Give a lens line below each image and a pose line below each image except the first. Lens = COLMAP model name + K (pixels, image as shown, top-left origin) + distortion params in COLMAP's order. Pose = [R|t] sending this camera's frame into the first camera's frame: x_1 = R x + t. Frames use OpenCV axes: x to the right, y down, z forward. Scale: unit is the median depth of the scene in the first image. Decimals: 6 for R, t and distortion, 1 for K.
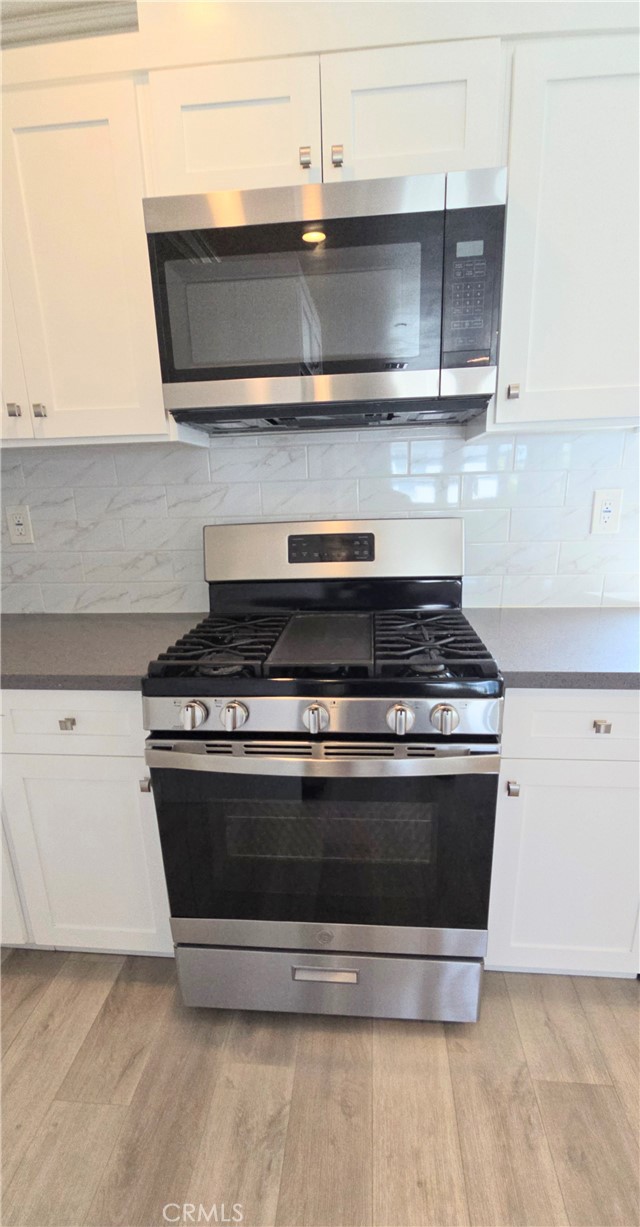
lens RADIAL K [[545.3, 0, 319.6], [0, 545.3, 652.4], [0, 0, 1]] dist [-0.000736, -0.000226]
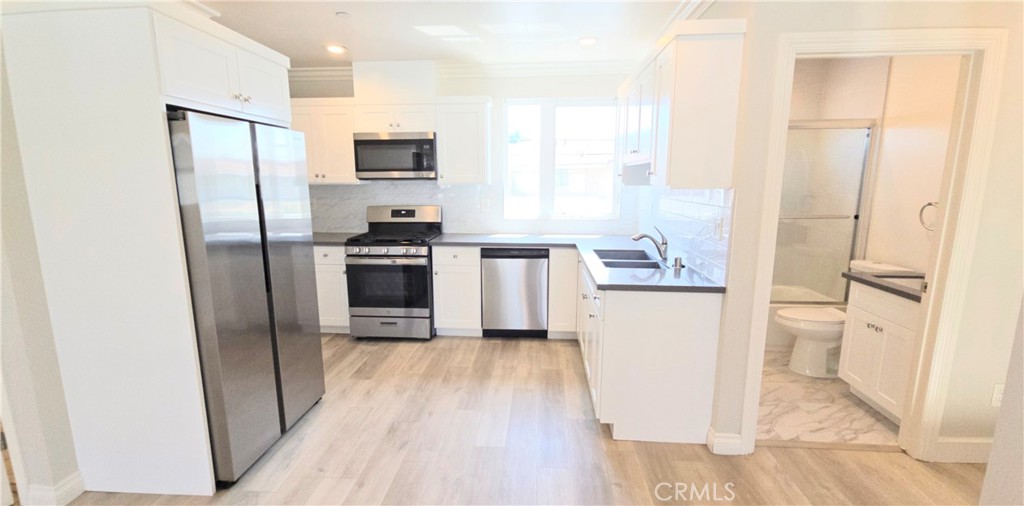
lens RADIAL K [[456.0, 0, 512.0], [0, 456.0, 253.0], [0, 0, 1]] dist [-0.002242, -0.000364]
pose [[0.999614, 0.025393, 0.011252, 0.833524], [-0.023877, 0.992619, -0.118903, 0.469630], [-0.014188, 0.118588, 0.992842, -2.260393]]
